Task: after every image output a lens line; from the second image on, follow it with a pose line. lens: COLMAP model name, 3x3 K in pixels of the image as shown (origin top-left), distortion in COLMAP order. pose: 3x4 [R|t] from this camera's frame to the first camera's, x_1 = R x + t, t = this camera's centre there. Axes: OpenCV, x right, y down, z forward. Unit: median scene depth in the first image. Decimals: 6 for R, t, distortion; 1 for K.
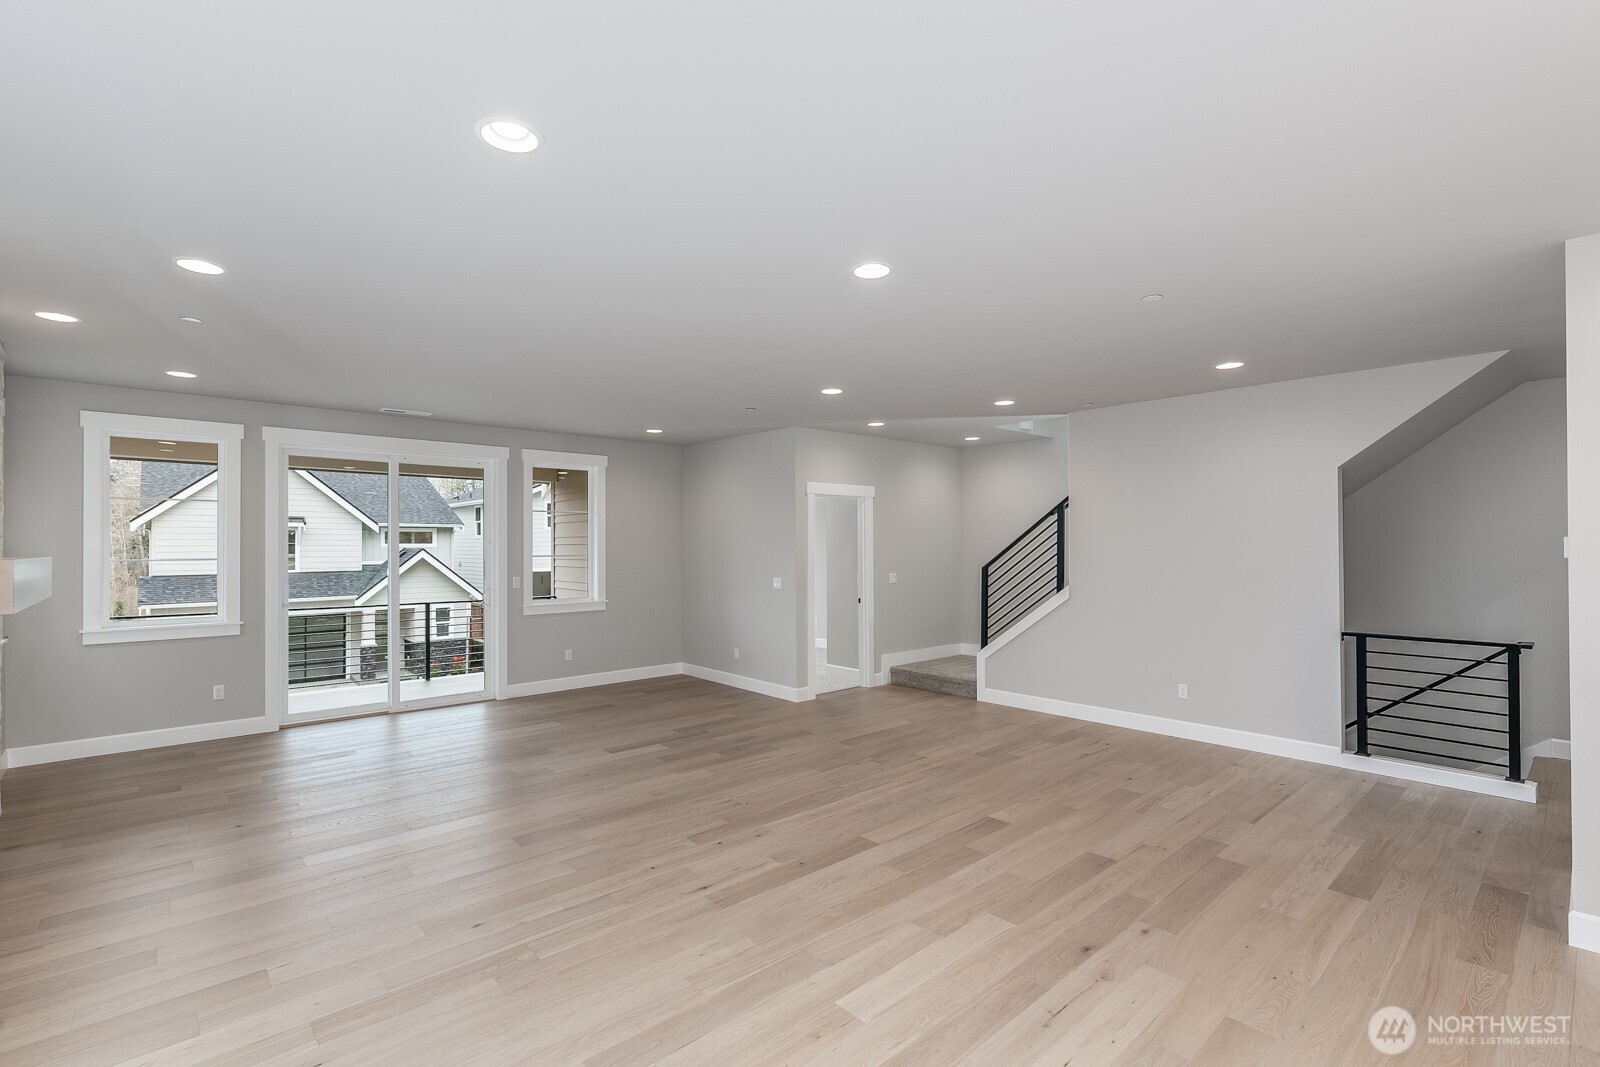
lens RADIAL K [[732.8, 0, 803.8], [0, 732.8, 537.6], [0, 0, 1]] dist [-0.001386, 0.001977]
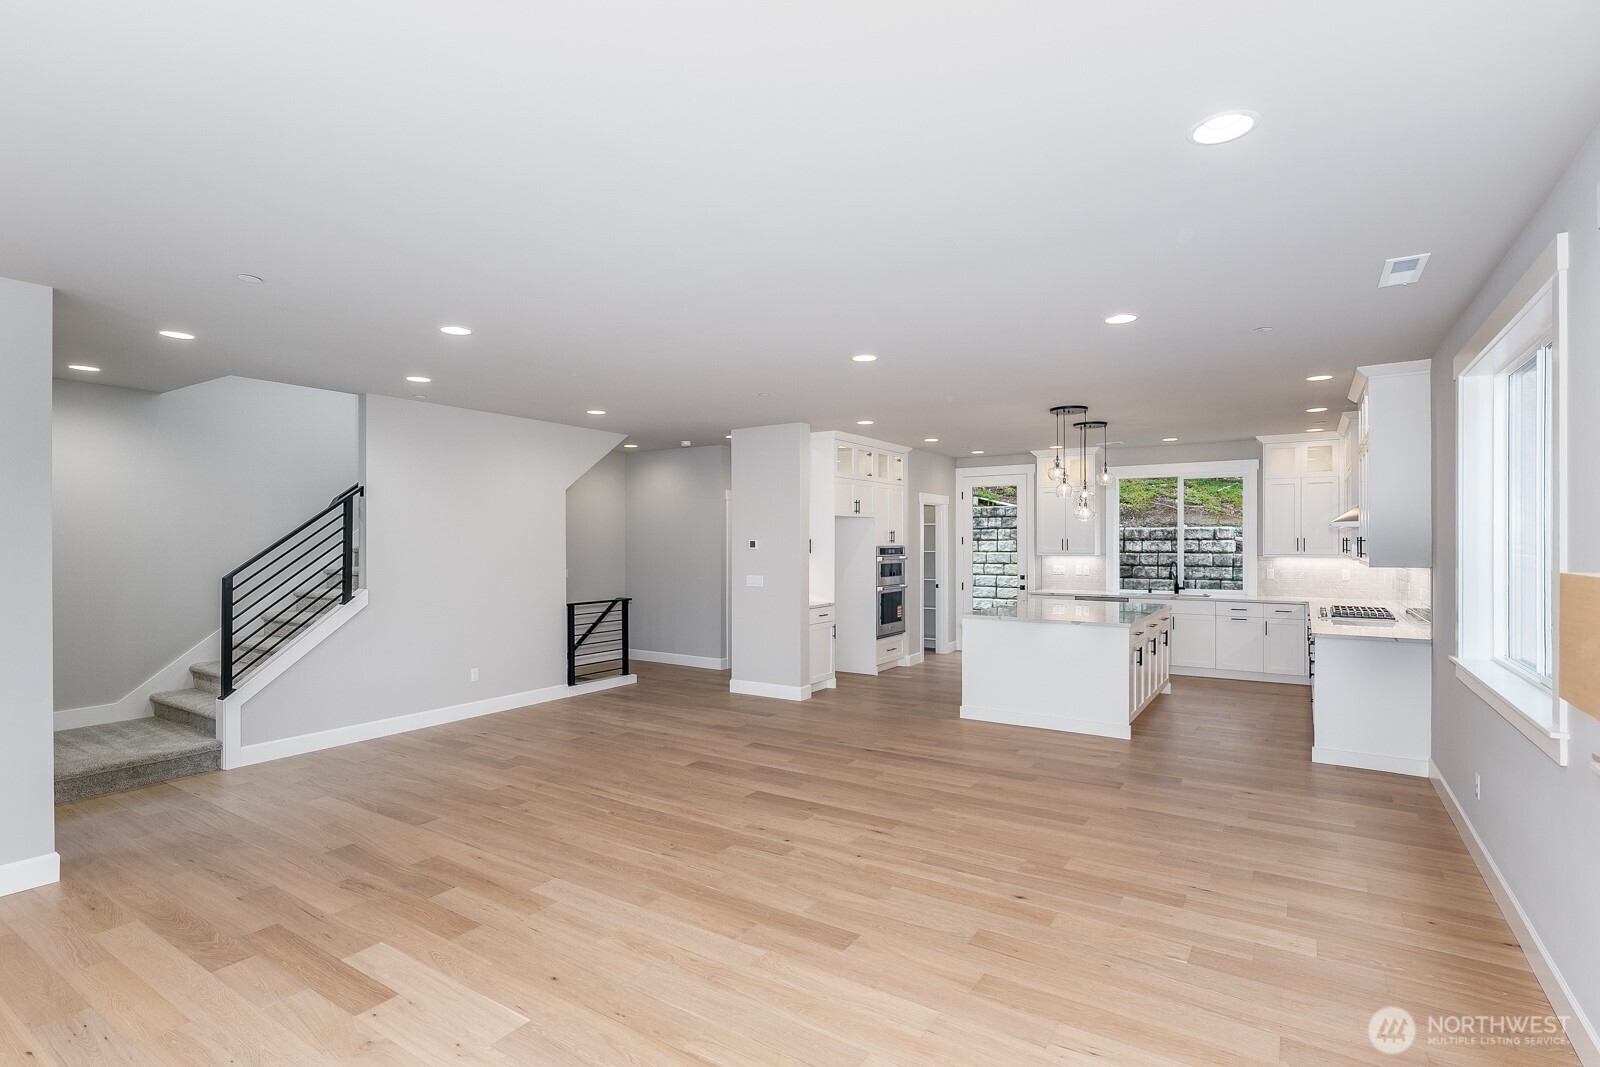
lens RADIAL K [[761.8, 0, 805.9], [0, 761.8, 538.9], [0, 0, 1]] dist [0.002040, 0.000241]
pose [[-0.254525, 0.005067, 0.967053, -0.902826], [-0.007744, 0.999944, -0.007277, 0.008691], [-0.967035, -0.009341, -0.254472, 0.991667]]
